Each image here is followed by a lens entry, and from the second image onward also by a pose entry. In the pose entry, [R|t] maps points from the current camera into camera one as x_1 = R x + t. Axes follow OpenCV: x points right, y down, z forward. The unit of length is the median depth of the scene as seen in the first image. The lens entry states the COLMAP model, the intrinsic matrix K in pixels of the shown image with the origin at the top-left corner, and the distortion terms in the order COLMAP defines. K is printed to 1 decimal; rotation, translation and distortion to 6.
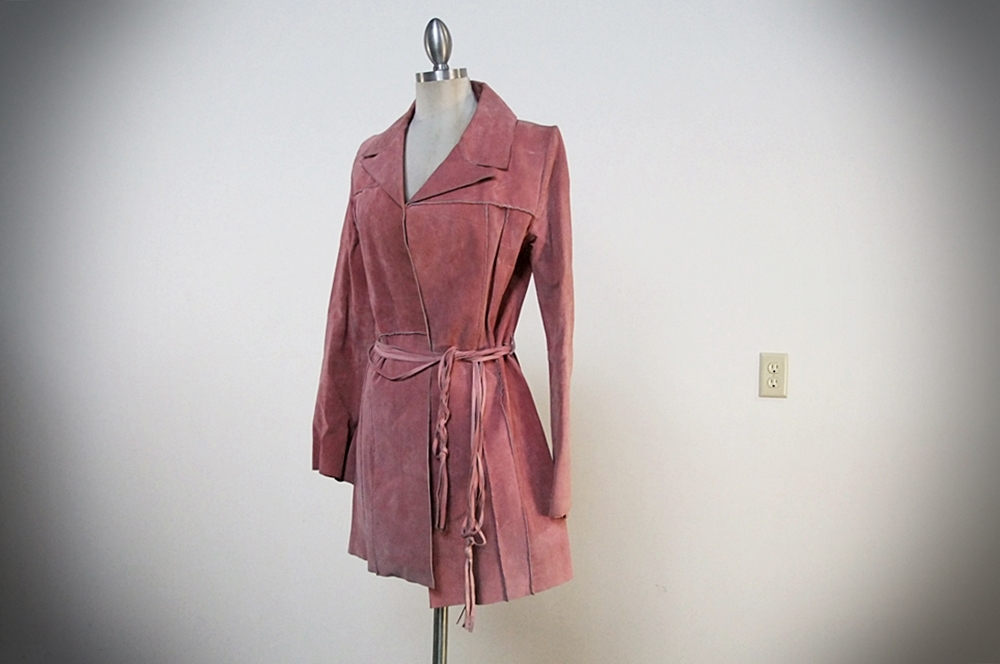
lens RADIAL K [[948.9, 0, 506.6], [0, 948.9, 333.4], [0, 0, 1]] dist [-0.081398, 0.000000]
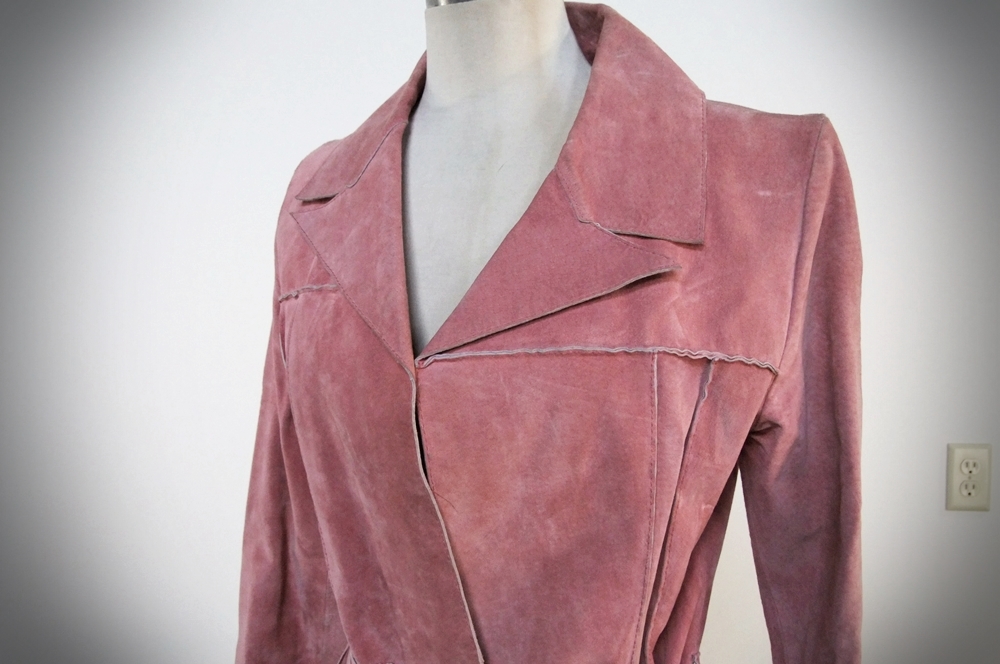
lens RADIAL K [[893.5, 0, 492.3], [0, 893.5, 327.4], [0, 0, 1]] dist [-0.089332, 0.031848]
pose [[0.999470, -0.031380, 0.008638, -0.078656], [0.030978, 0.998582, 0.043303, -0.154803], [-0.009985, -0.043012, 0.999025, 0.650440]]
